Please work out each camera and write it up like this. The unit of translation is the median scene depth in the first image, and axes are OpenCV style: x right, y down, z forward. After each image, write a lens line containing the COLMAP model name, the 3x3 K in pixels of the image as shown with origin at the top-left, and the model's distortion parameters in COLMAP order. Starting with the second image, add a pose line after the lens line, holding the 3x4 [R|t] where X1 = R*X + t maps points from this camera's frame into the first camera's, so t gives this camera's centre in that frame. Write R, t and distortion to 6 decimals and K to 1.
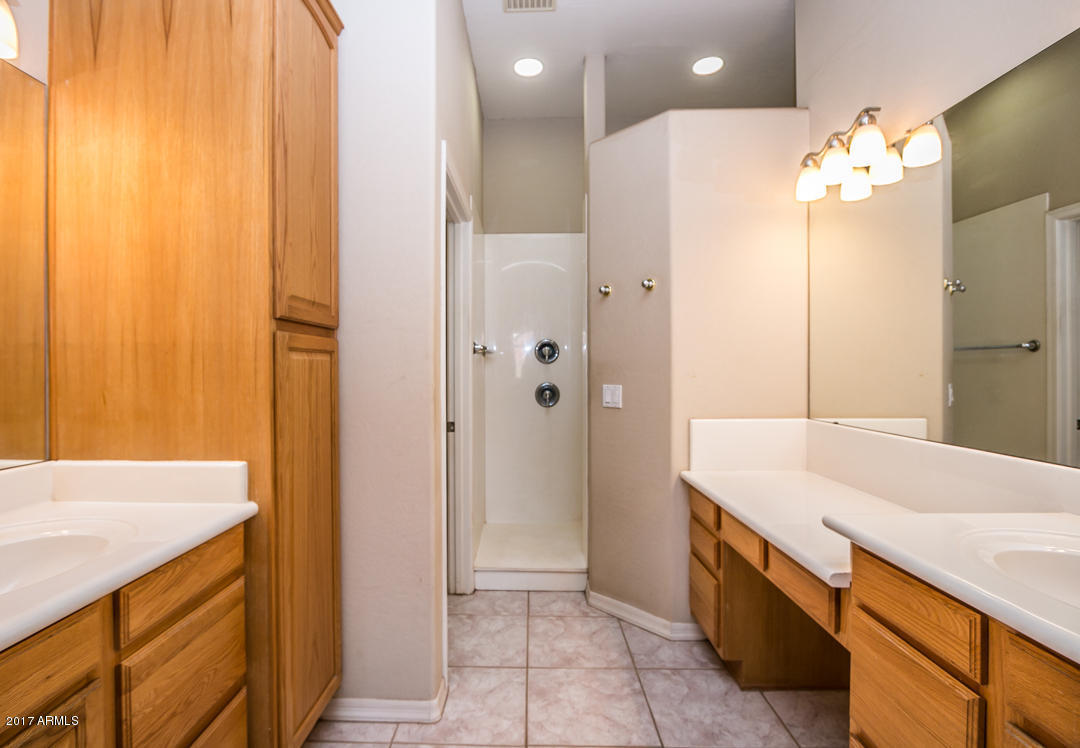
lens RADIAL K [[512.8, 0, 514.8], [0, 512.8, 371.9], [0, 0, 1]] dist [-0.002509, 0.000137]
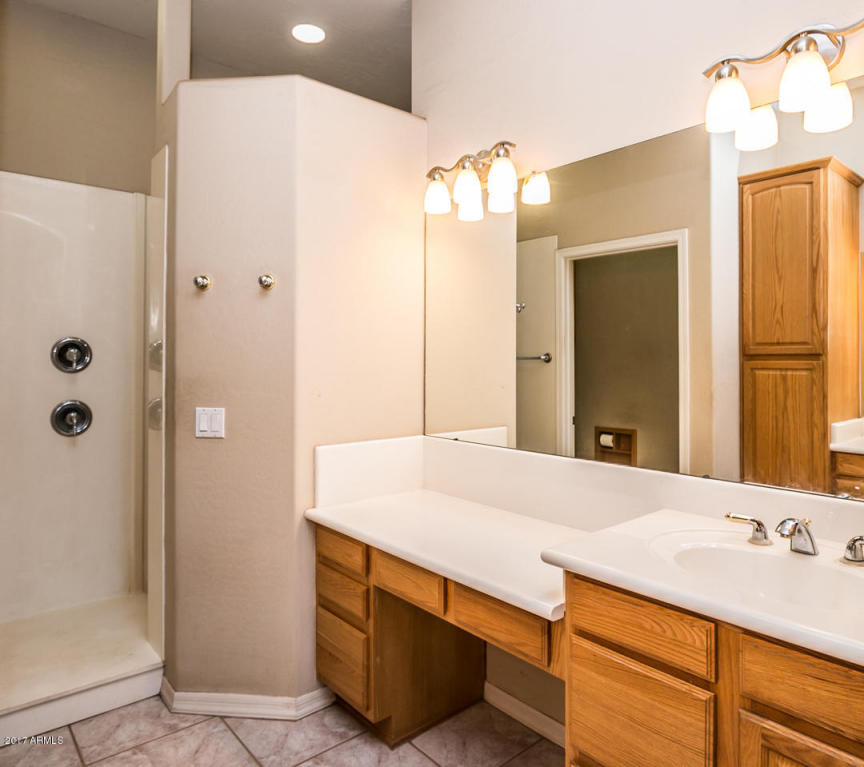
lens RADIAL K [[593.6, 0, 432.5], [0, 593.6, 354.0], [0, 0, 1]] dist [-0.008700, 0.001345]
pose [[0.741458, 0.010934, 0.670911, -0.197926], [0.000779, 0.999853, -0.017156, -0.048925], [-0.670999, 0.013243, 0.741340, 0.170748]]
